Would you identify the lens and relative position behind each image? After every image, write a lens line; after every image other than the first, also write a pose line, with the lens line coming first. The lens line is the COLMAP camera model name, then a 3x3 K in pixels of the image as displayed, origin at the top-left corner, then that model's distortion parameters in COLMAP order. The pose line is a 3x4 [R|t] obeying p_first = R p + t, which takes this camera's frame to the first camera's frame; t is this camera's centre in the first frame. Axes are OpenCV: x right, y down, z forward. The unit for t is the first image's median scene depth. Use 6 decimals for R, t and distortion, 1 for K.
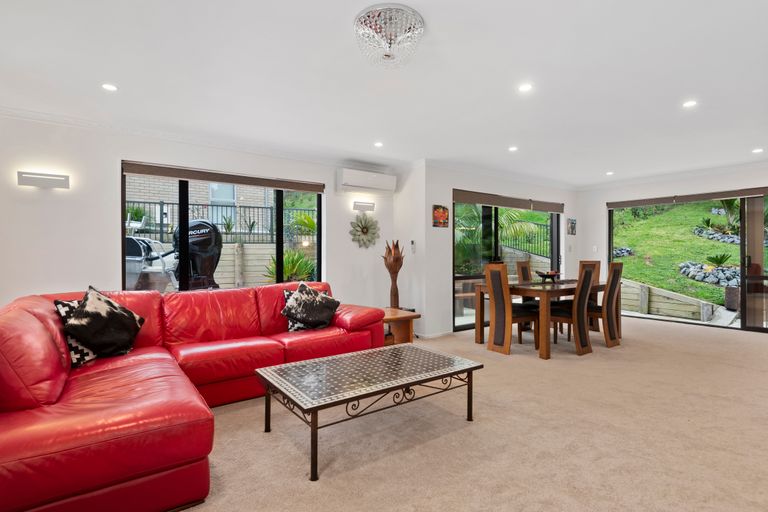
lens RADIAL K [[388.2, 0, 378.7], [0, 388.2, 253.2], [0, 0, 1]] dist [-0.004505, -0.003734]
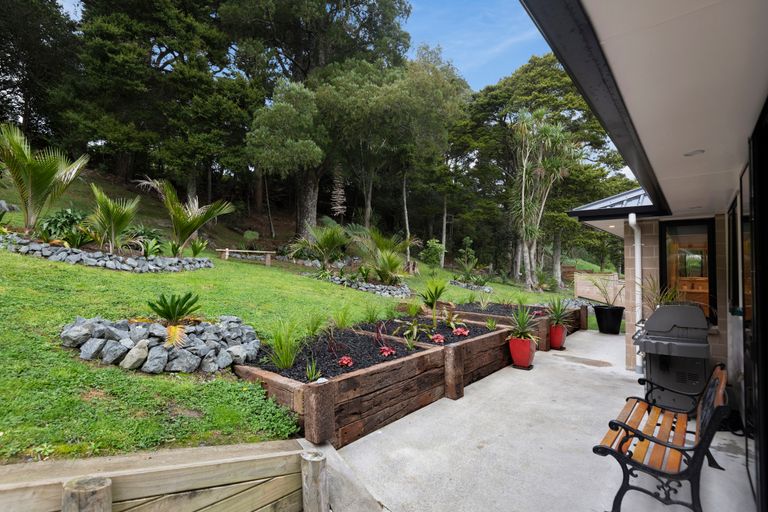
lens RADIAL K [[353.9, 0, 385.4], [0, 353.9, 260.8], [0, 0, 1]] dist [0.000696, -0.000007]
pose [[-0.229733, 0.026787, 0.972885, 0.489458], [0.006160, 0.999641, -0.026069, -0.021167], [-0.973234, 0.000004, -0.229816, 0.910913]]
